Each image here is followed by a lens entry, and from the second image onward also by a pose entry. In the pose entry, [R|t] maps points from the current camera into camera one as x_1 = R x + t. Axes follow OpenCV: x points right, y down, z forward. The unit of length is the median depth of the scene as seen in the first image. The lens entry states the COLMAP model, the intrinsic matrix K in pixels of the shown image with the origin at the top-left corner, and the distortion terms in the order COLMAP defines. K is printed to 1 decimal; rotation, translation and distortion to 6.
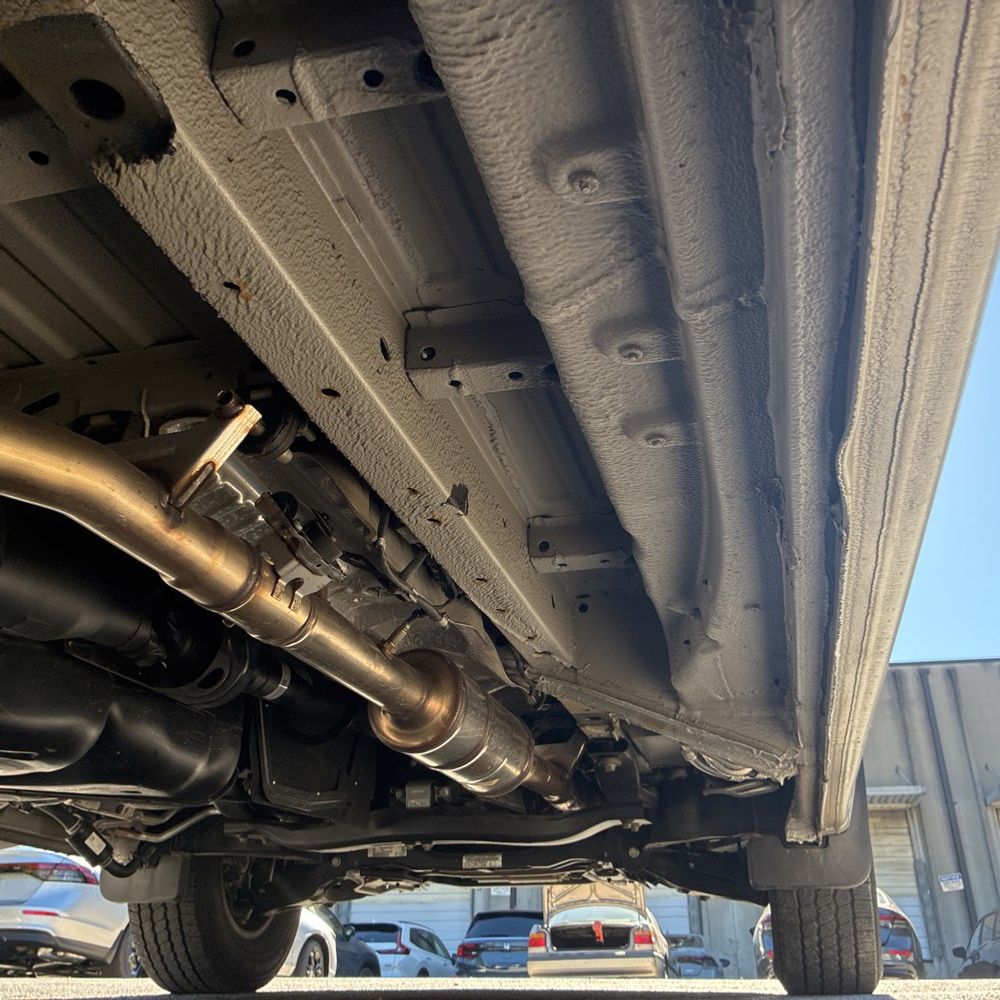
lens RADIAL K [[1016.5, 0, 500.0], [0, 1016.5, 500.0], [0, 0, 1]] dist [0.034189, -0.028499]
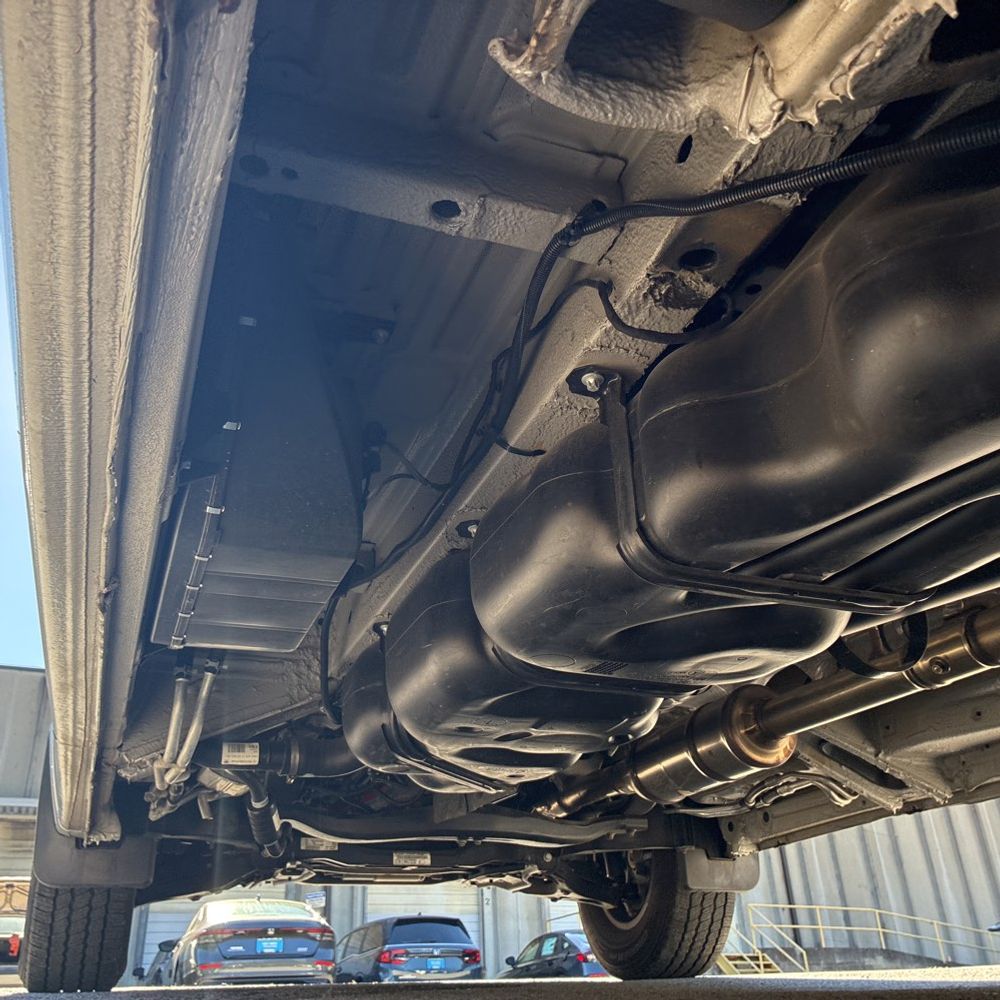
lens RADIAL K [[1016.5, 0, 500.0], [0, 1016.5, 500.0], [0, 0, 1]] dist [0.034189, -0.028499]
pose [[0.813329, 0.235740, 0.531905, -0.144046], [-0.227752, 0.970279, -0.081775, 0.014205], [-0.535374, -0.054632, 0.842846, 0.019255]]
